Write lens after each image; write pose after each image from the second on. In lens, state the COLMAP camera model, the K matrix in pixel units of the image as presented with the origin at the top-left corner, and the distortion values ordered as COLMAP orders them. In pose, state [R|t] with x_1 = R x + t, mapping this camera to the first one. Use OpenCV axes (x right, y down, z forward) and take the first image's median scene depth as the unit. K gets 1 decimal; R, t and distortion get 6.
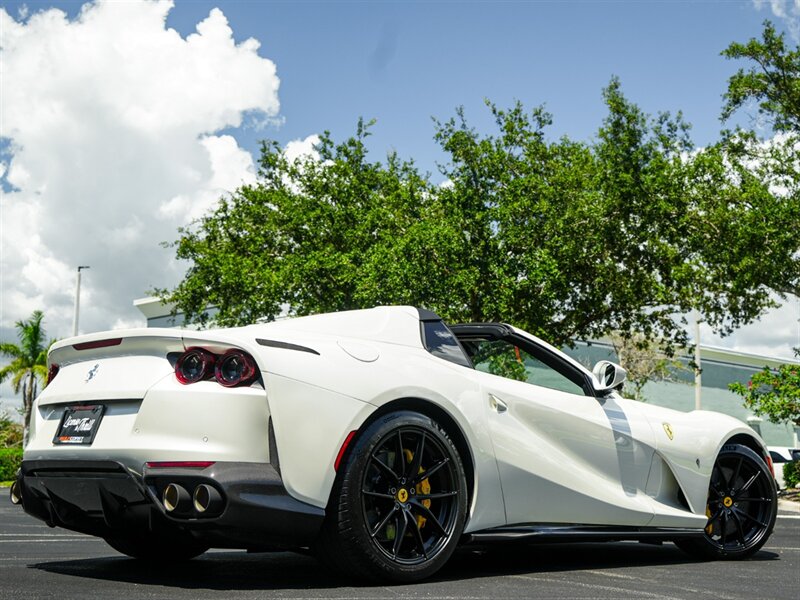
lens RADIAL K [[1136.7, 0, 449.6], [0, 1136.7, 292.6], [0, 0, 1]] dist [-0.027801, 0.000000]
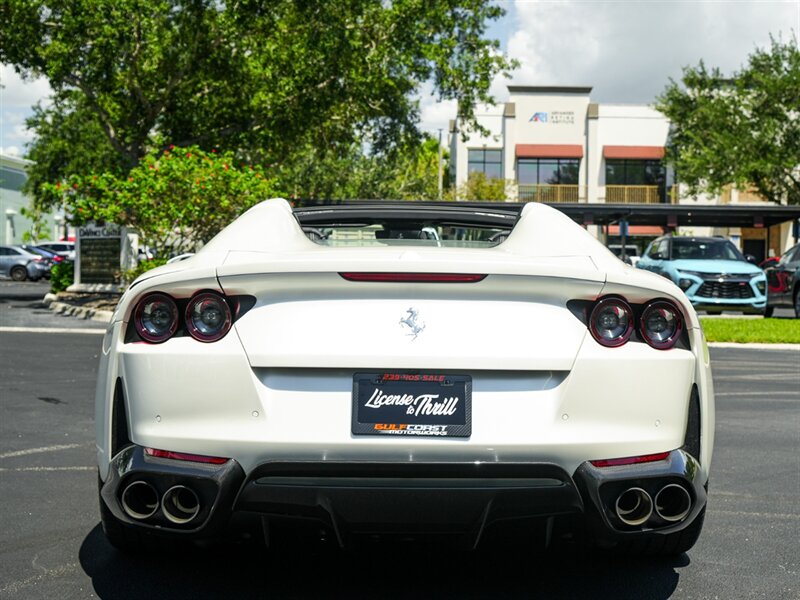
lens RADIAL K [[1166.8, 0, 419.3], [0, 1166.8, 276.1], [0, 0, 1]] dist [-0.025543, 0.000000]
pose [[0.704390, -0.013497, 0.709685, -0.566533], [-0.120473, 0.983040, 0.138270, -0.034736], [-0.699515, -0.182894, 0.690818, 0.388231]]
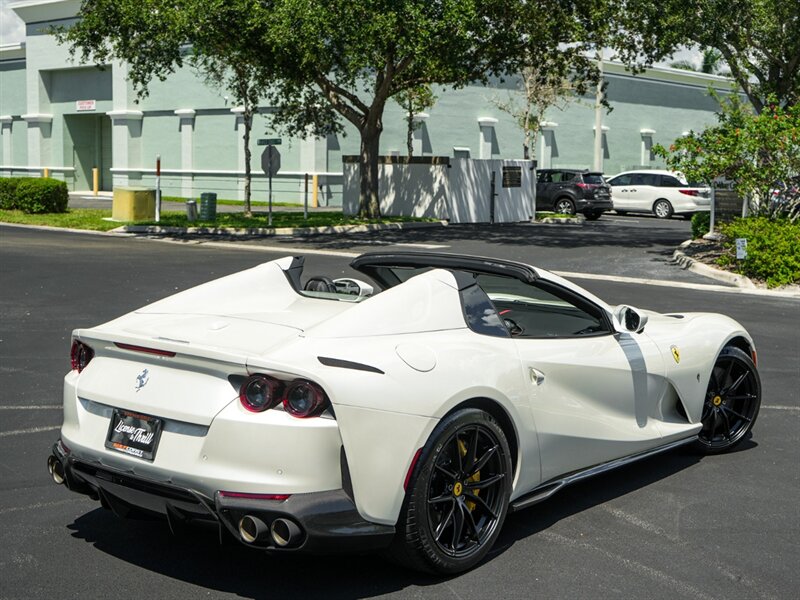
lens RADIAL K [[1136.7, 0, 440.8], [0, 1136.7, 277.1], [0, 0, 1]] dist [-0.027801, 0.000000]
pose [[0.995392, -0.009080, 0.095464, -0.109095], [-0.016287, 0.965036, 0.261610, -0.196773], [-0.094501, -0.261959, 0.960441, 0.043724]]
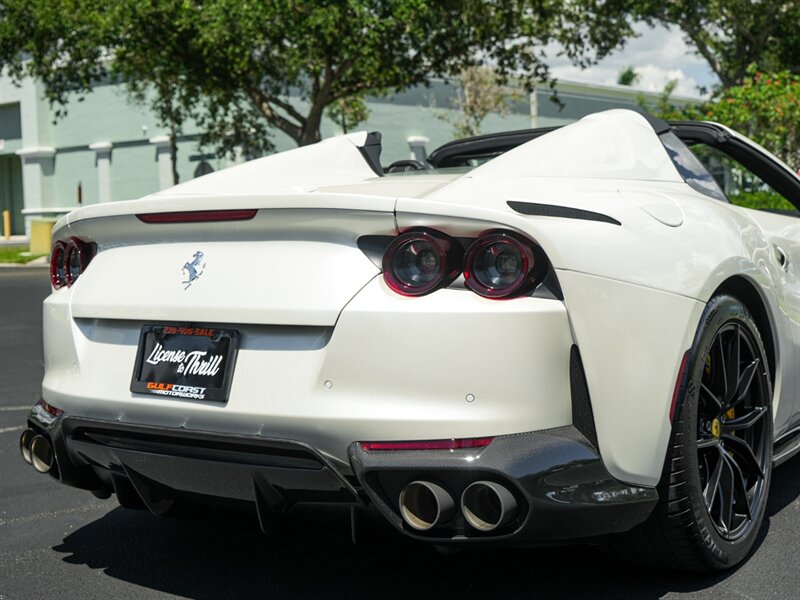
lens RADIAL K [[1136.7, 0, 426.8], [0, 1136.7, 226.0], [0, 0, 1]] dist [-0.027801, 0.000000]
pose [[0.985302, -0.056126, 0.161340, -0.209191], [0.026235, 0.982995, 0.181746, -0.036095], [-0.168797, -0.174842, 0.970019, 0.310604]]
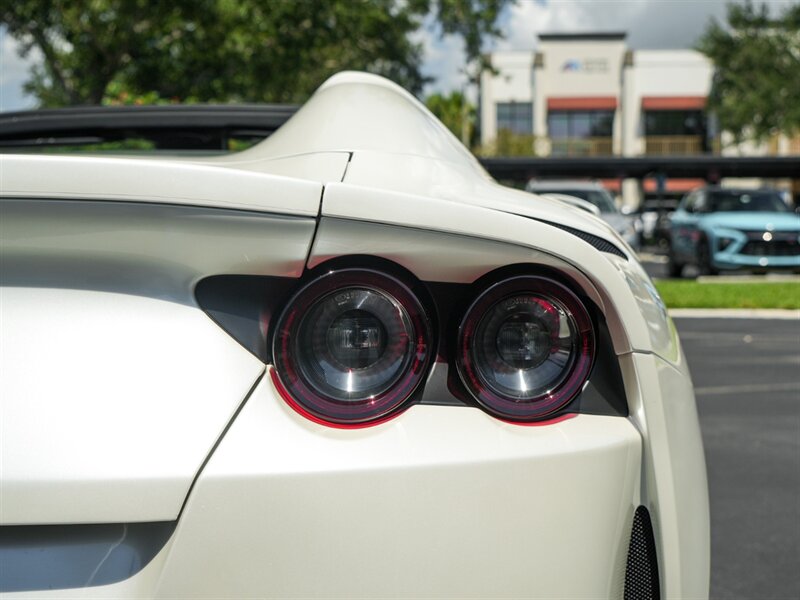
lens RADIAL K [[1166.8, 0, 400.7], [0, 1166.8, 316.2], [0, 0, 1]] dist [-0.025543, 0.000000]
pose [[0.741043, -0.070700, 0.667725, -0.252914], [-0.093520, 0.973881, 0.206905, 0.007199], [-0.664913, -0.215771, 0.715076, 0.557478]]
